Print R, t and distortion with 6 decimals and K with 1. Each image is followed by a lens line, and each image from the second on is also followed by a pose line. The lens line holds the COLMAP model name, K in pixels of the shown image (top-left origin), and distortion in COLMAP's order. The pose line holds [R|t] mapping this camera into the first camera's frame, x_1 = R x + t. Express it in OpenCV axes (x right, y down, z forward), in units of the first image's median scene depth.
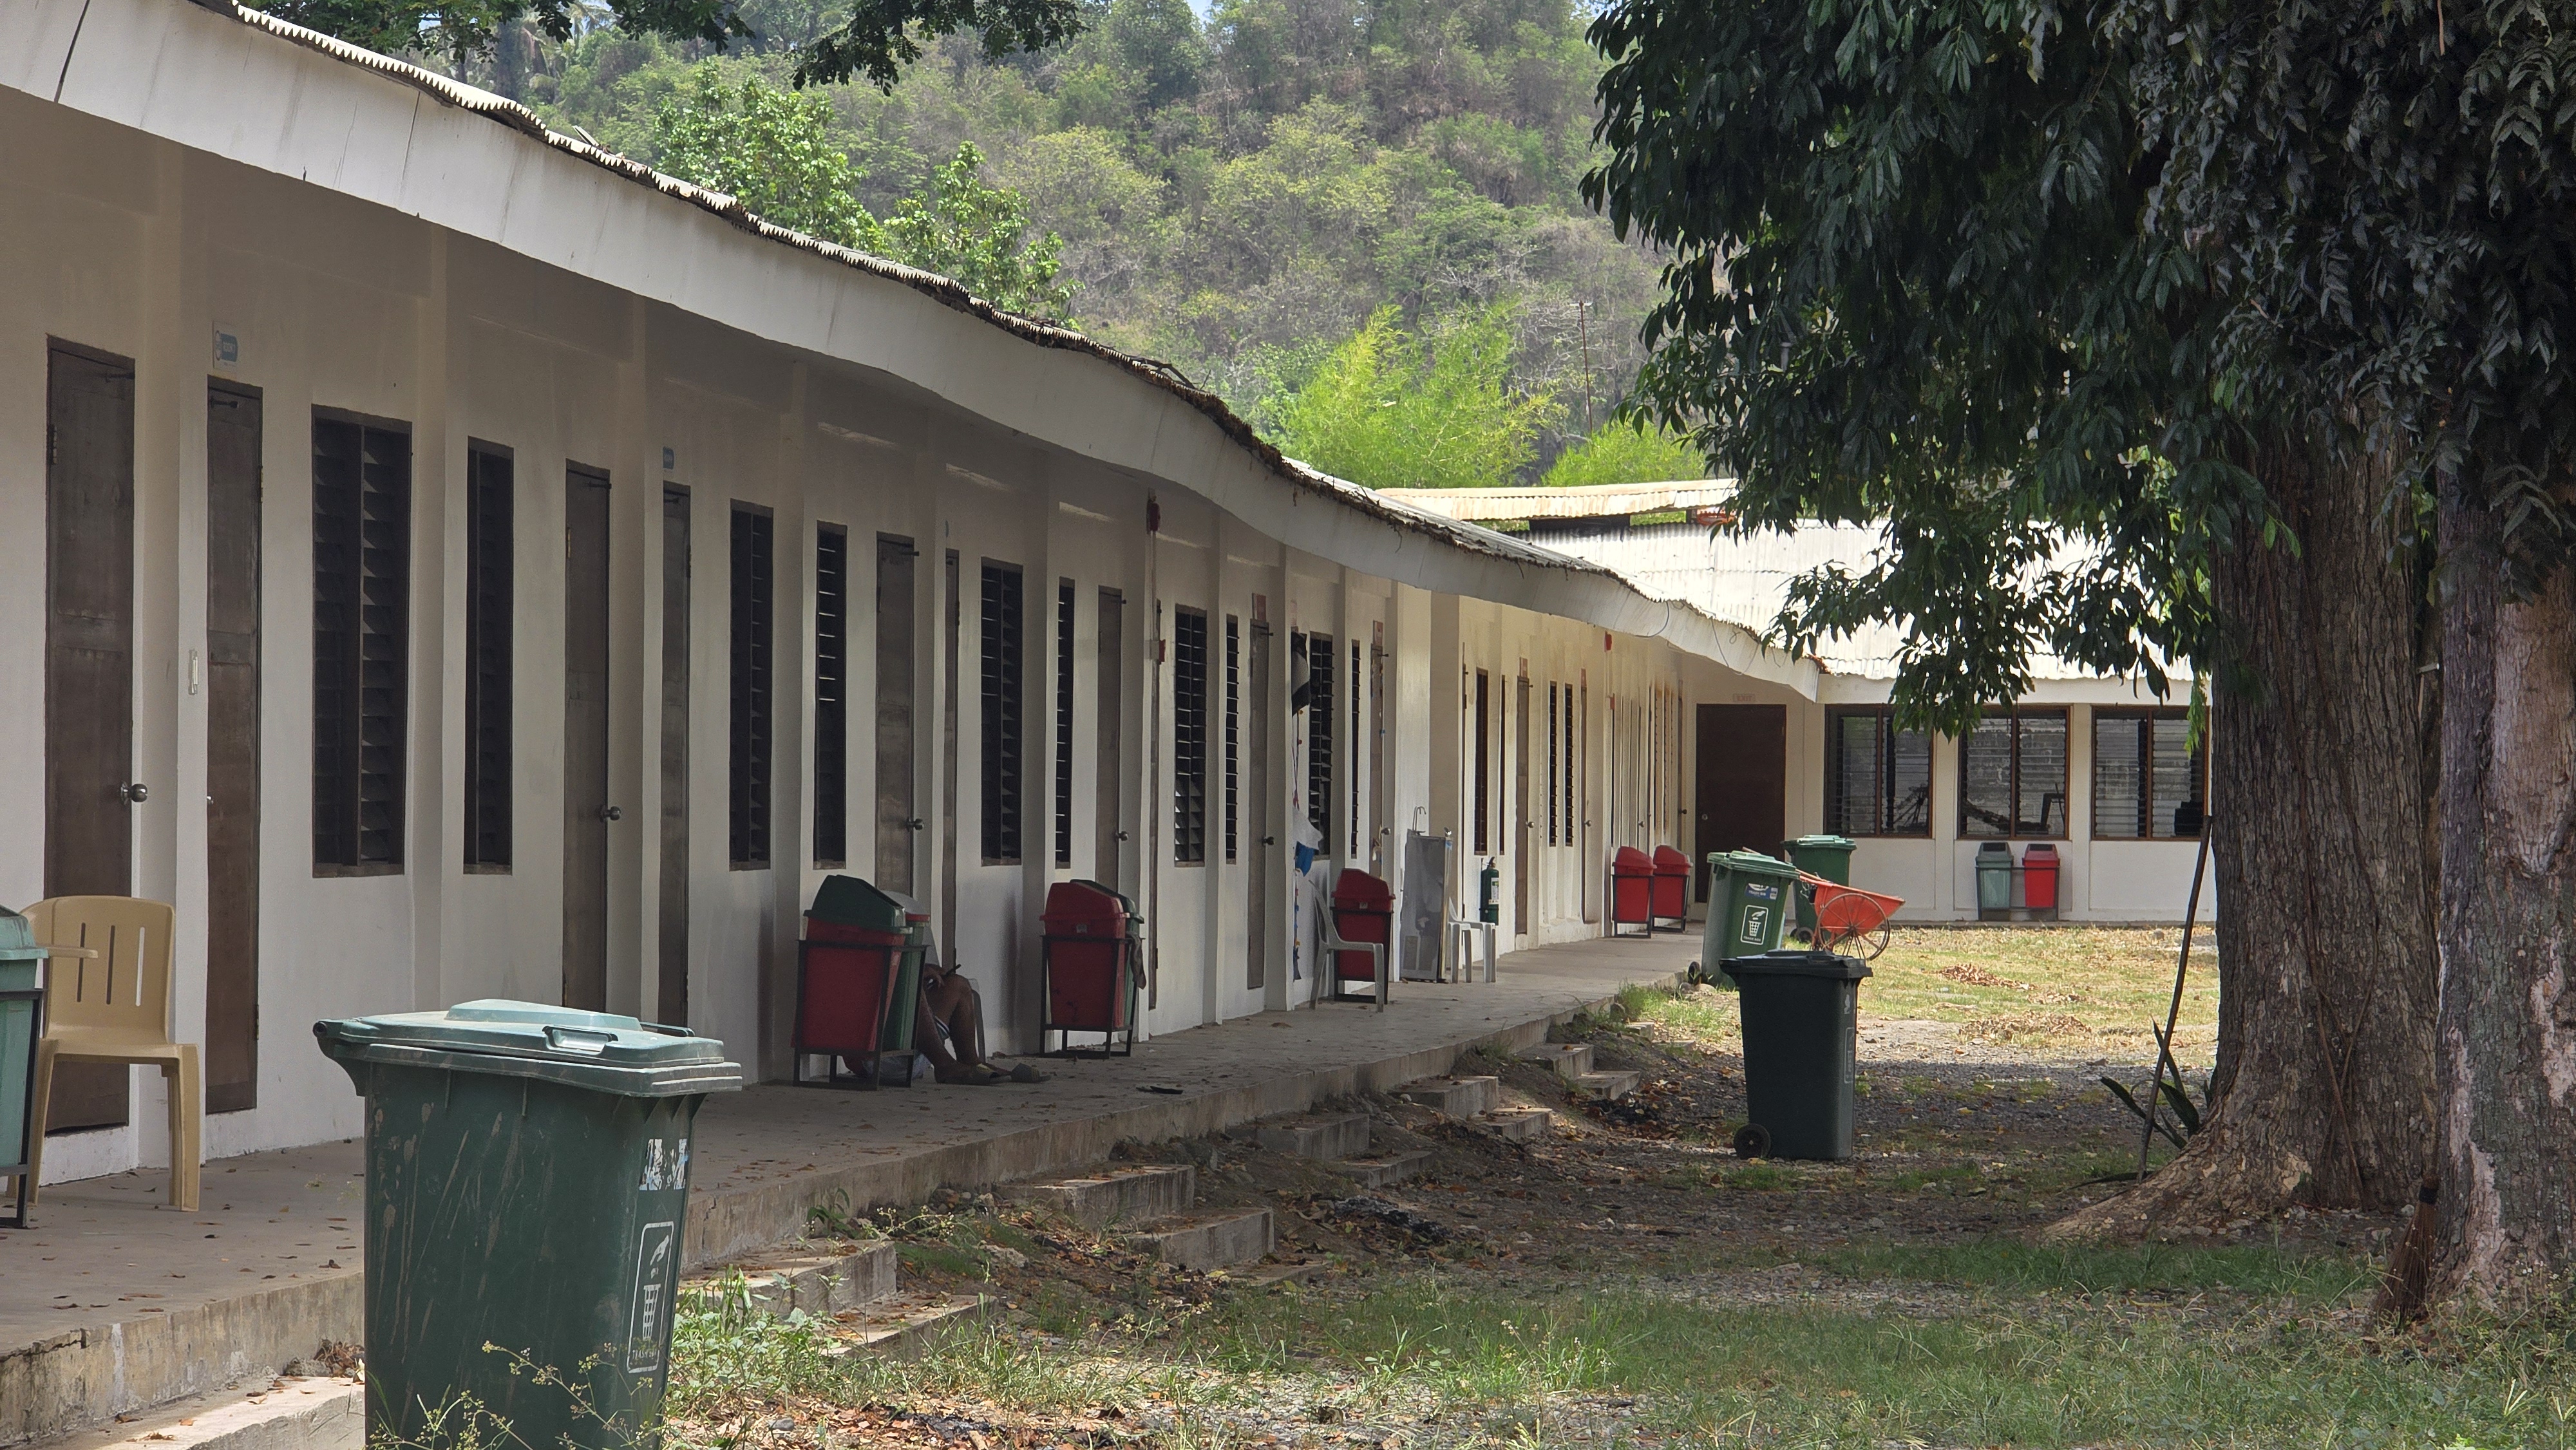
lens RADIAL K [[8768.7, 0, 1169.3], [0, 8768.7, 639.0], [0, 0, 1]] dist [0.353010, 0.000000]
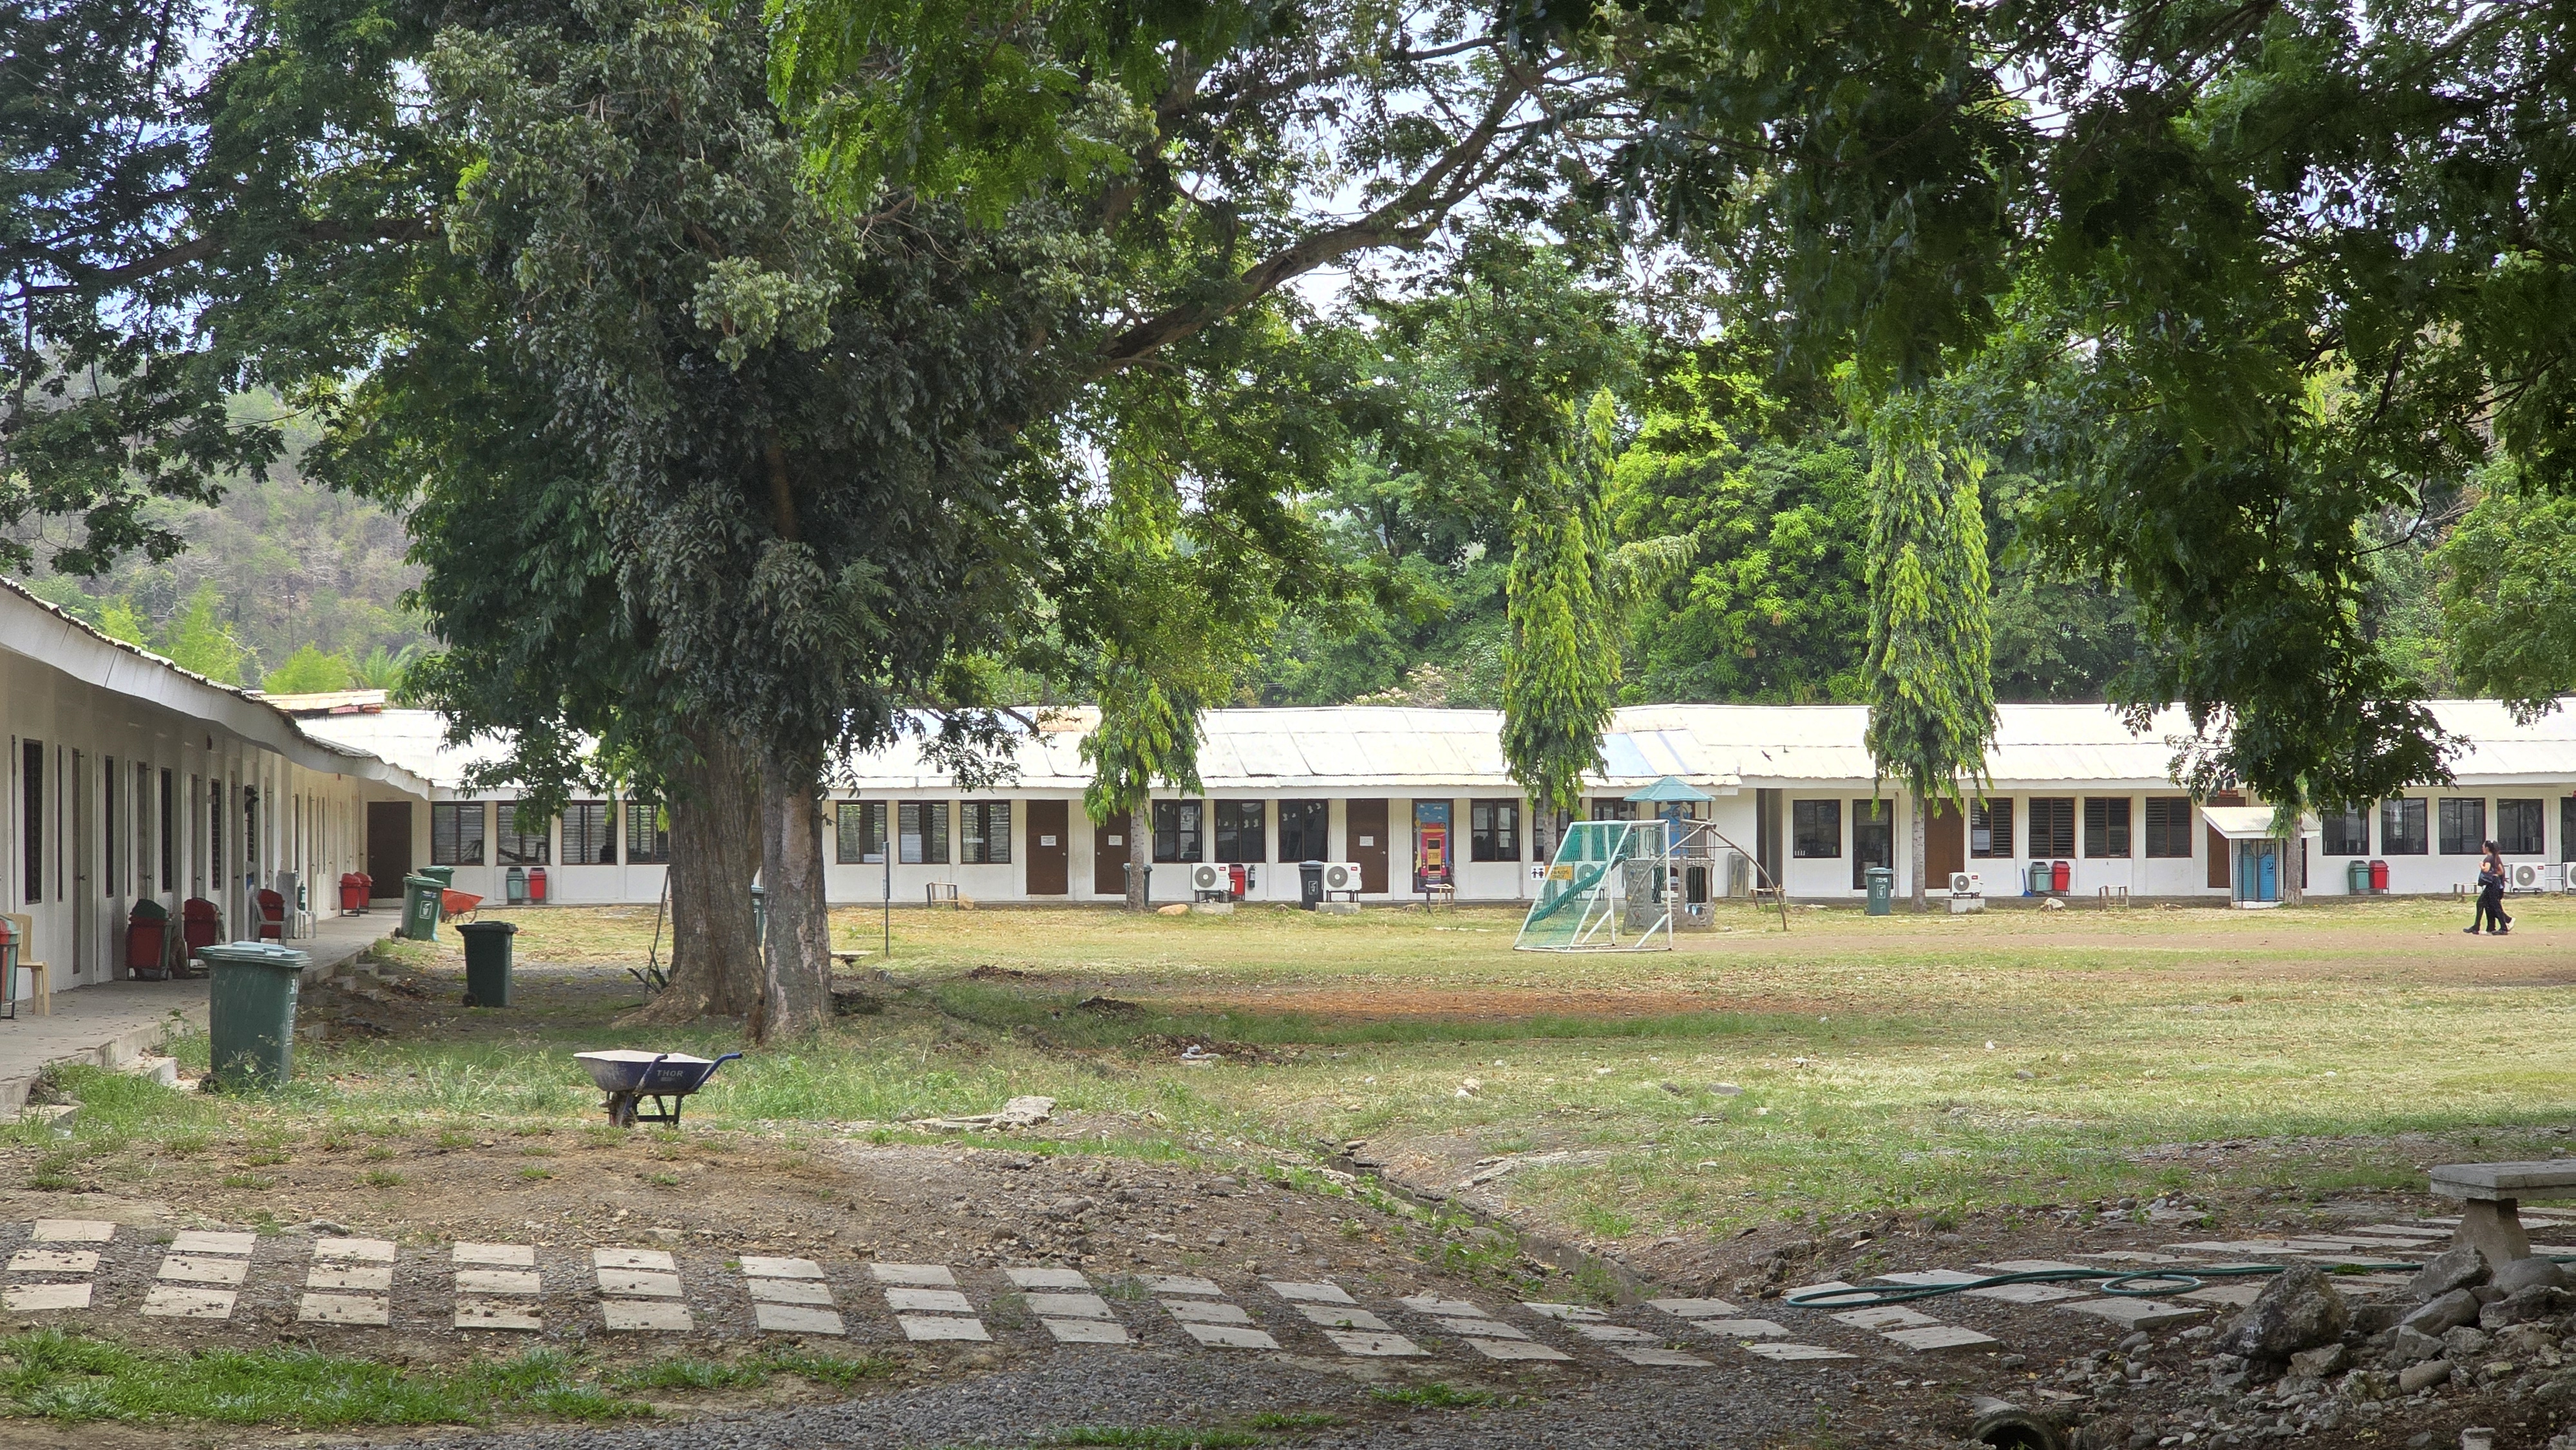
lens RADIAL K [[5217.3, 0, 1335.2], [0, 5217.3, 761.1], [0, 0, 1]] dist [0.073626, 0.000000]
pose [[0.965022, -0.008211, 0.262040, -0.075314], [0.006715, 0.999956, 0.006603, -0.015691], [-0.262083, -0.004612, 0.965034, -0.424971]]
